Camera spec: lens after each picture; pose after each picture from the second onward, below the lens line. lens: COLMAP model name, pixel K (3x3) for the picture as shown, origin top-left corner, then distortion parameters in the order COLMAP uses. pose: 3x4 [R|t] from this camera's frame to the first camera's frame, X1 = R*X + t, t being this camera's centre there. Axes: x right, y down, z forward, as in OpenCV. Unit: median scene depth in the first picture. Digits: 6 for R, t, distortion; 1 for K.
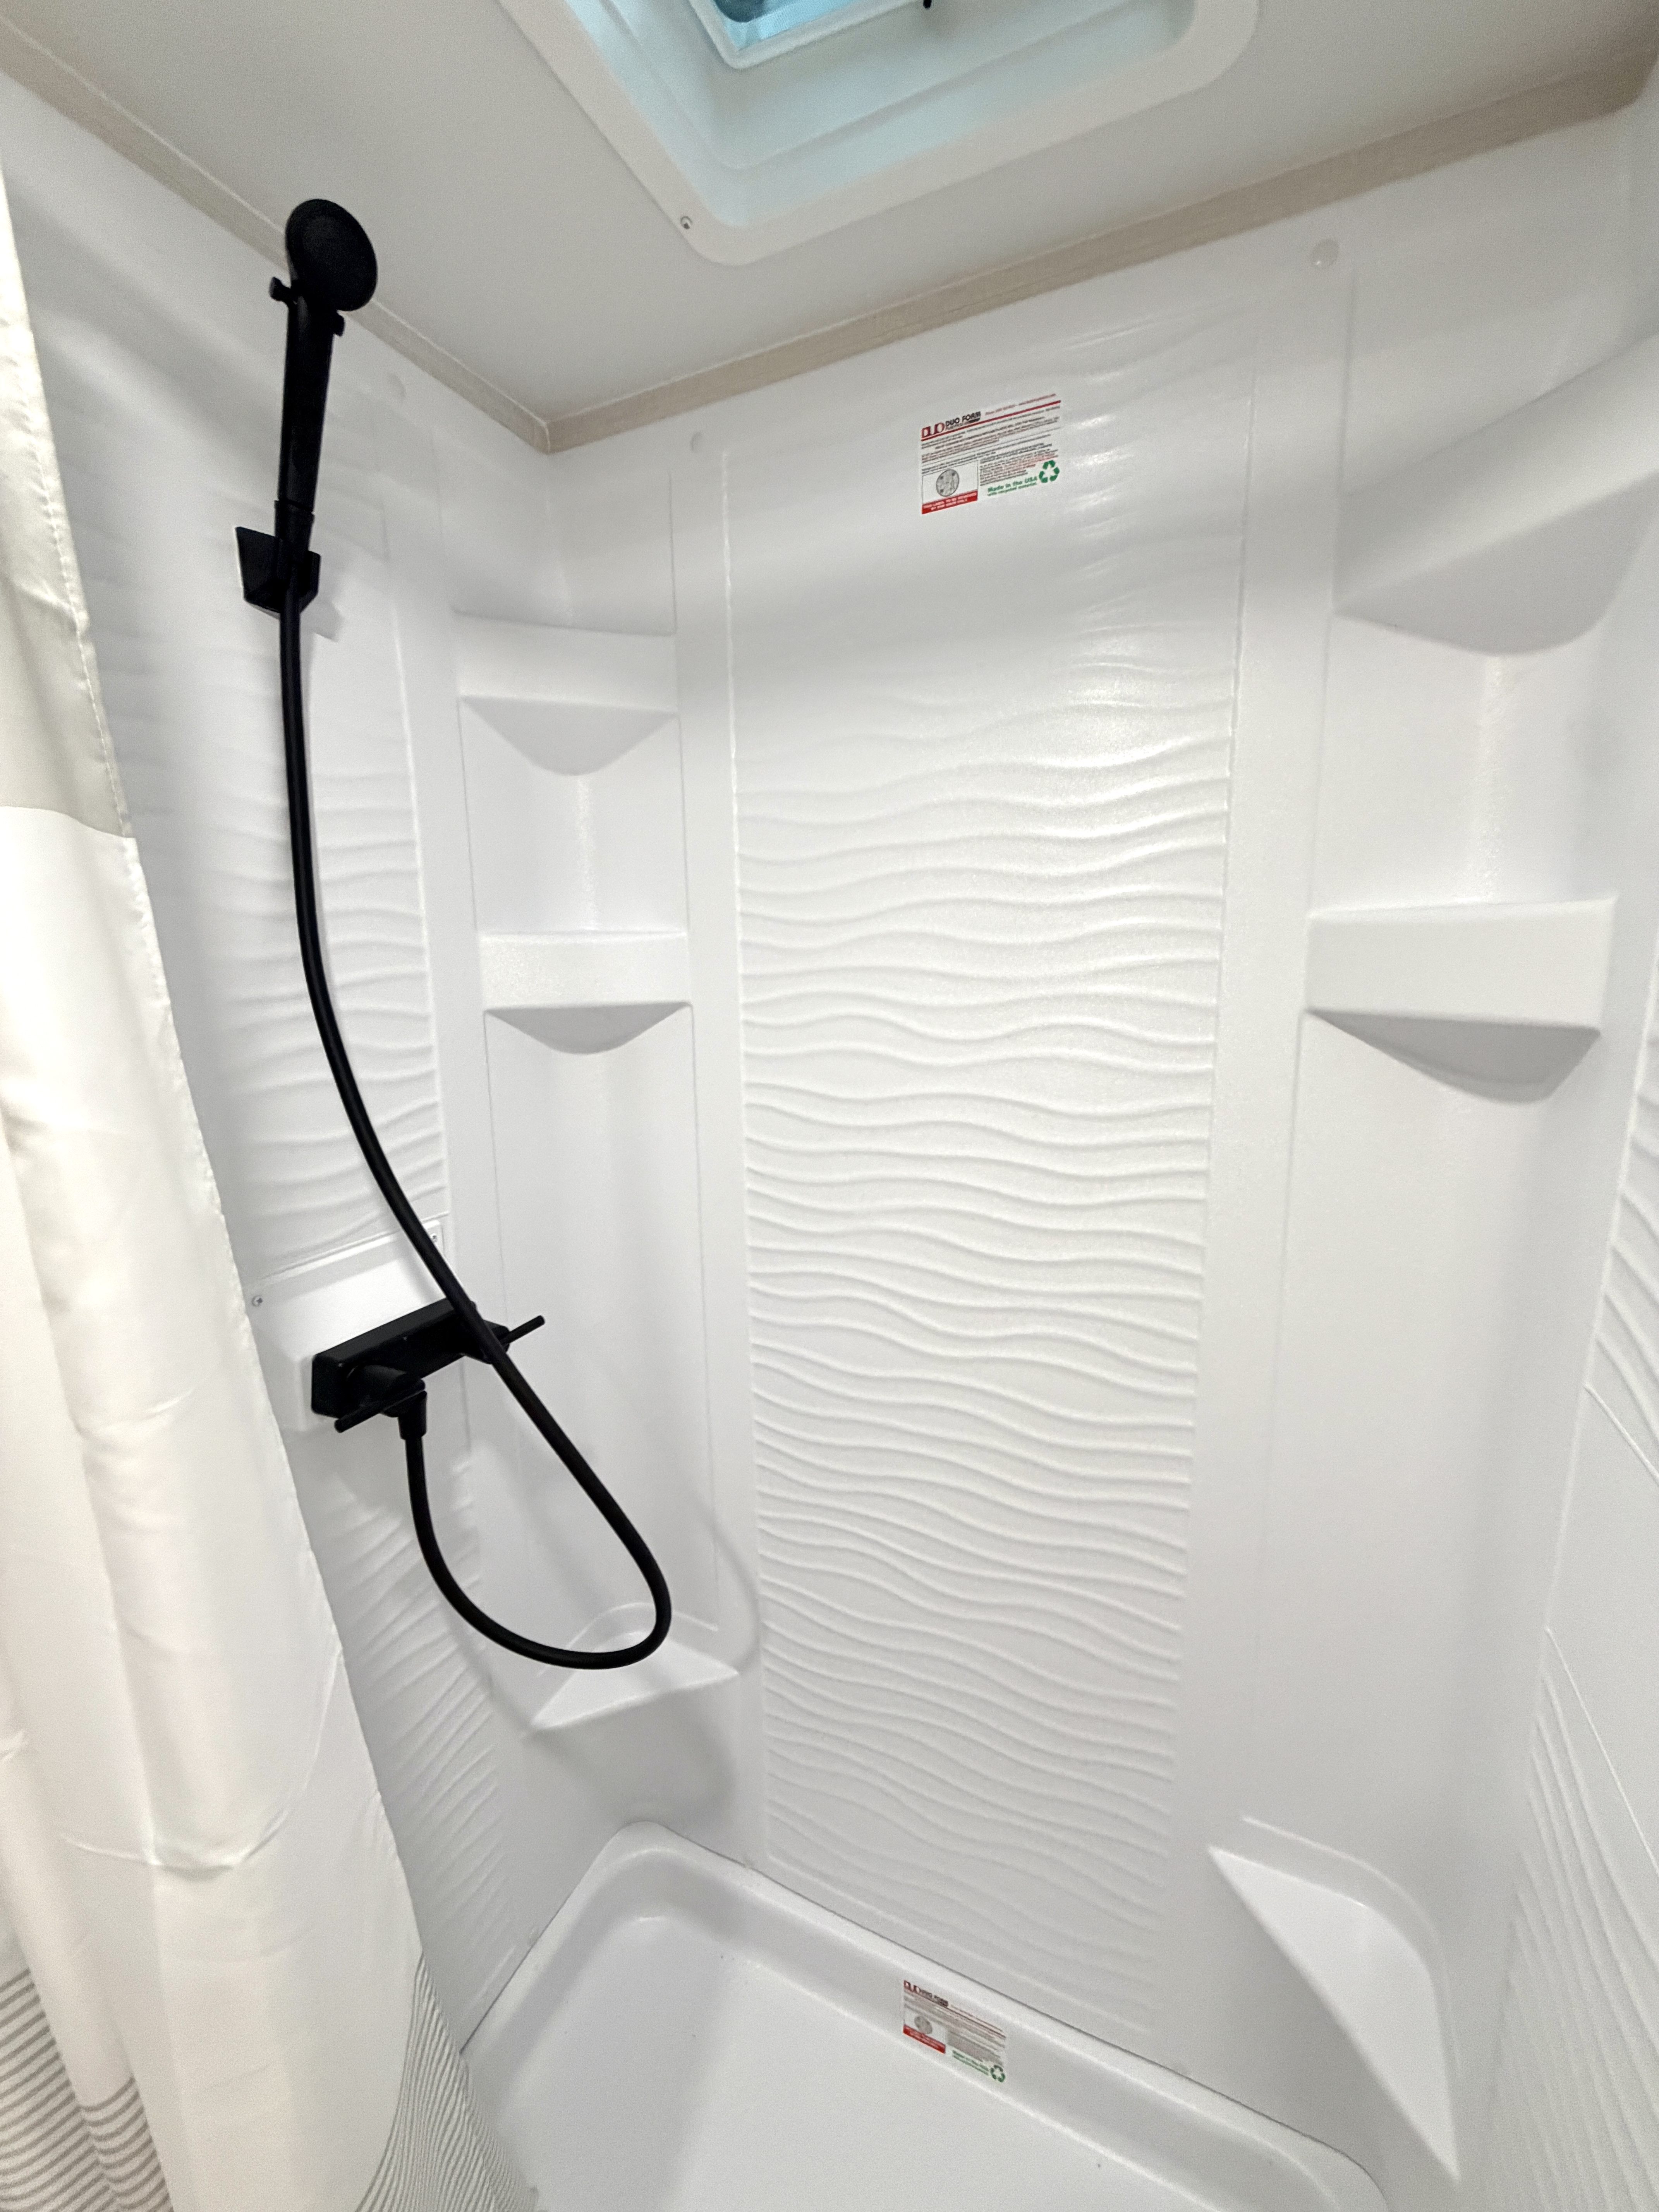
lens RADIAL K [[886.9, 0, 825.3], [0, 886.9, 1119.8], [0, 0, 1]] dist [0.002825, -0.001923]
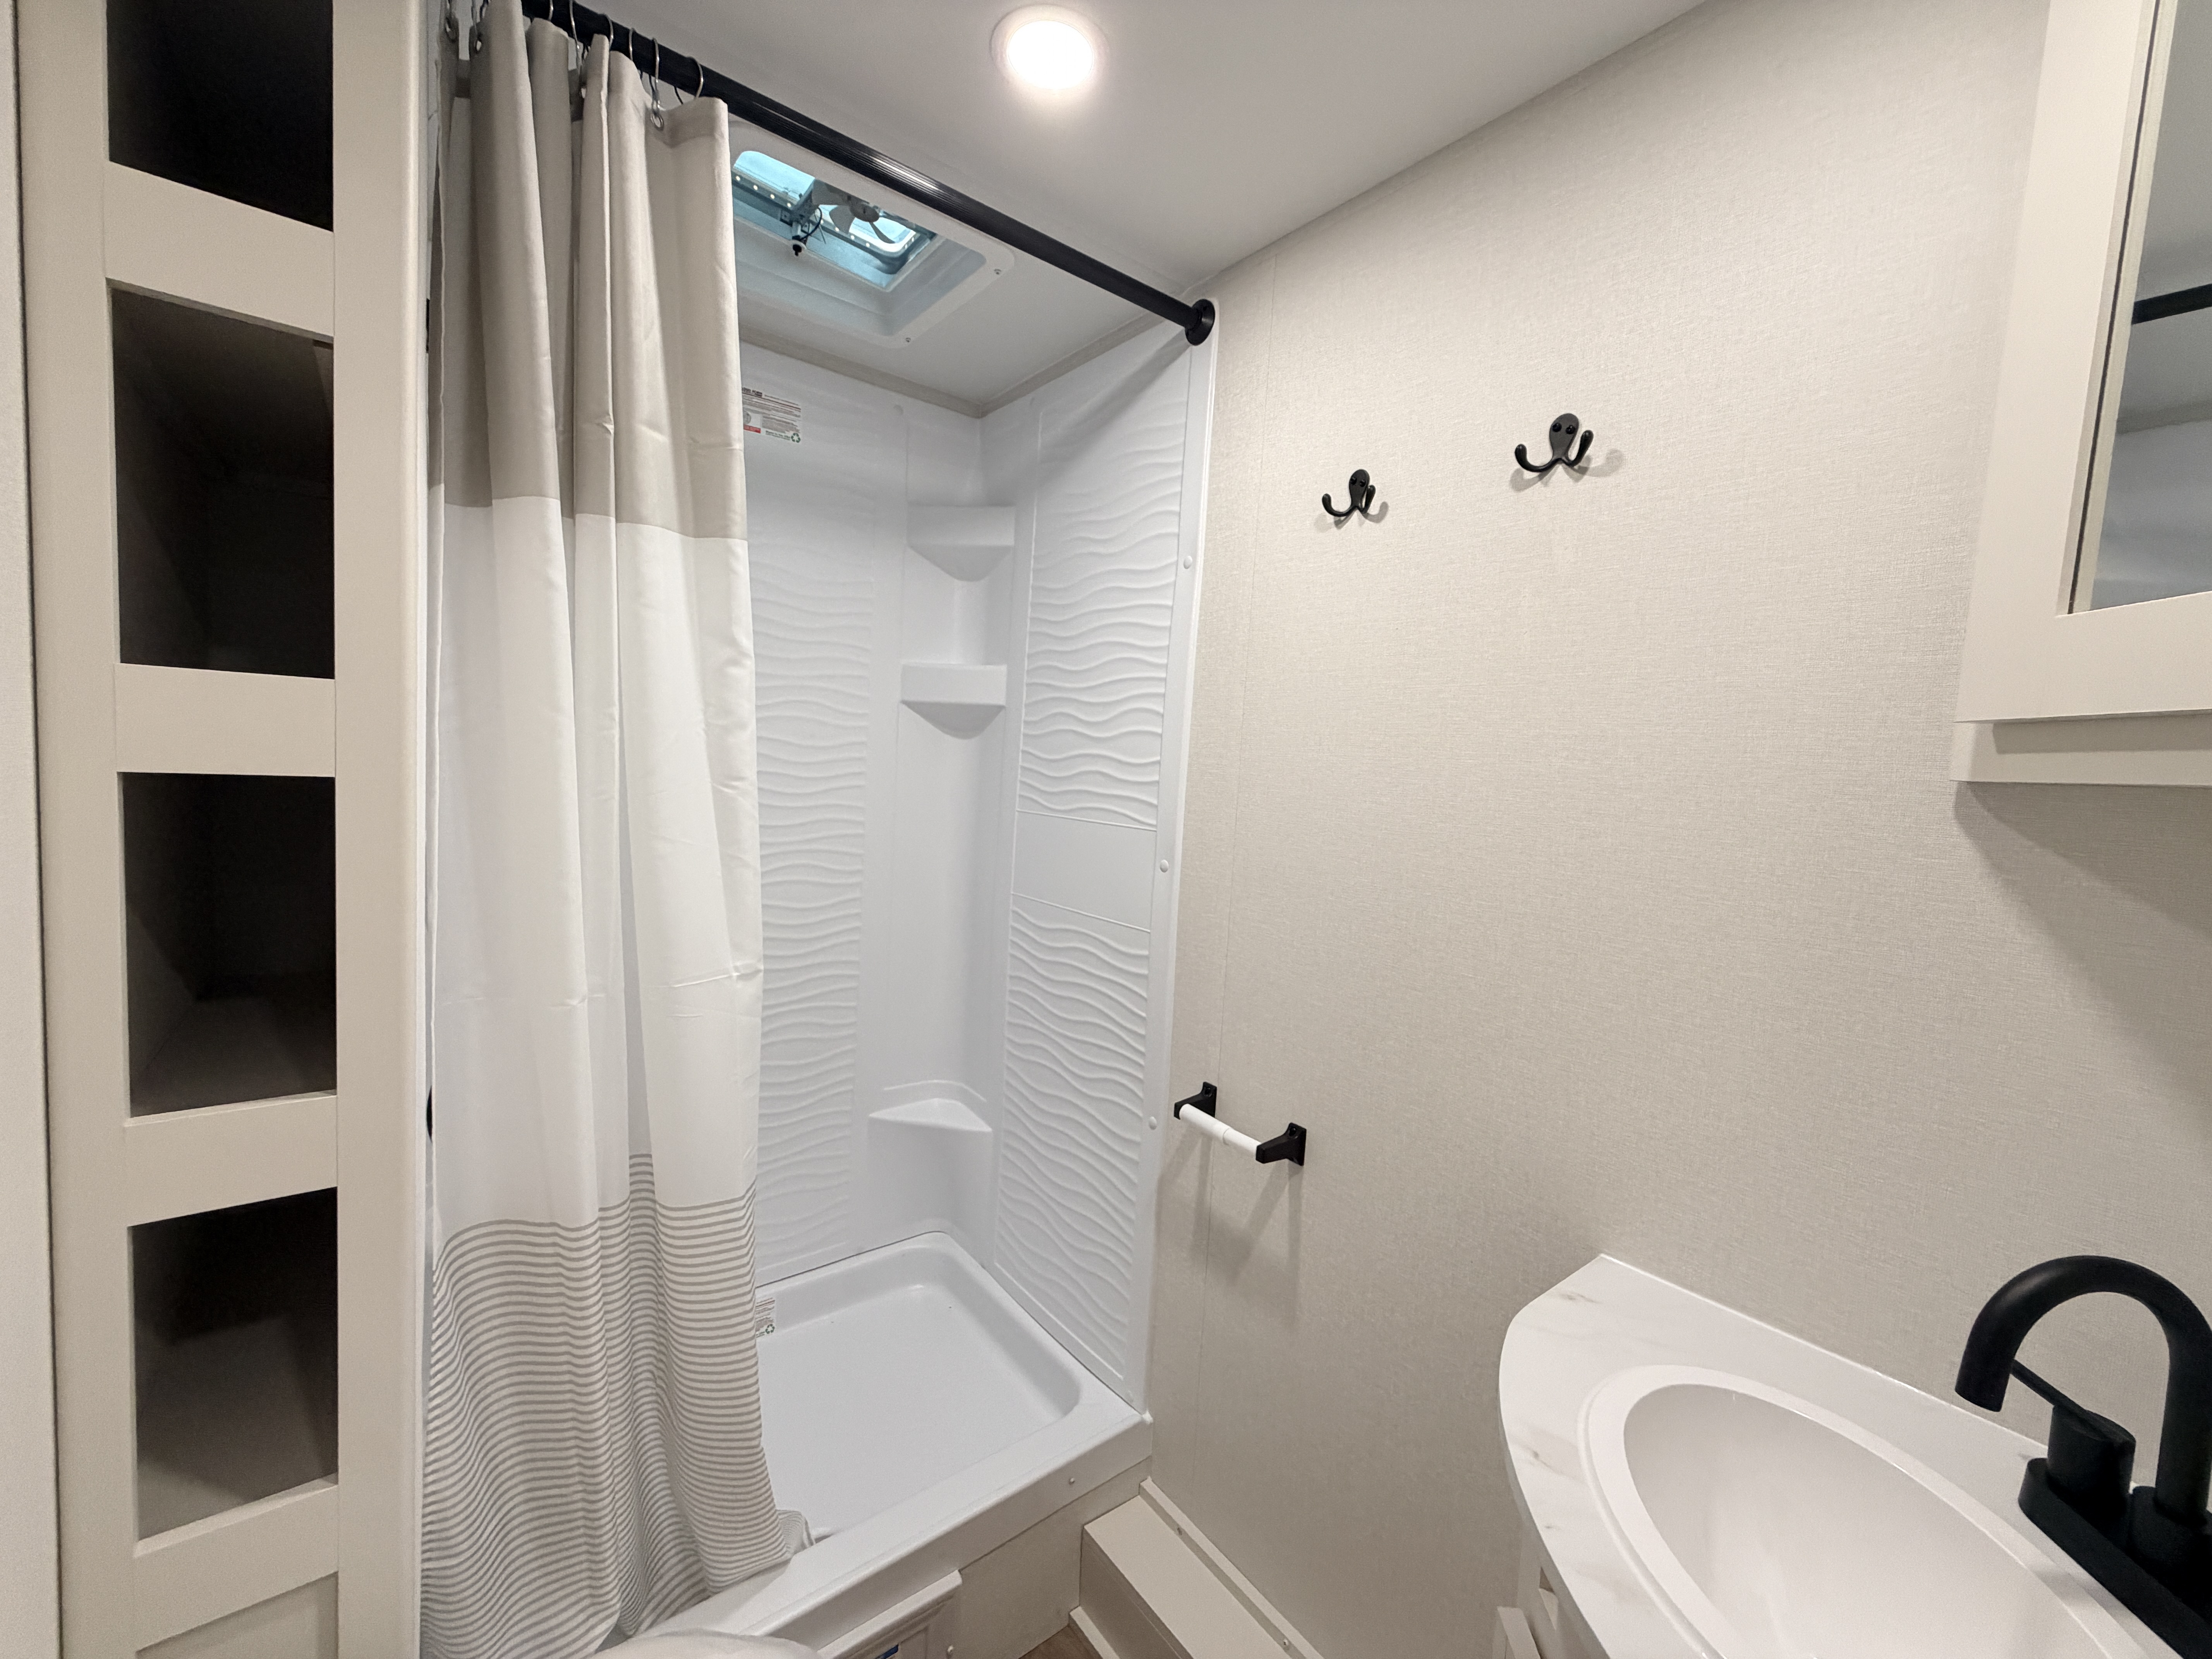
lens RADIAL K [[886.9, 0, 1106.2], [0, 886.9, 825.1], [0, 0, 1]] dist [0.002825, -0.001923]
pose [[0.438782, -0.038007, 0.897790, -1.373497], [0.092103, 0.995745, -0.002860, 0.267152], [-0.893861, 0.083944, 0.440415, -0.522079]]
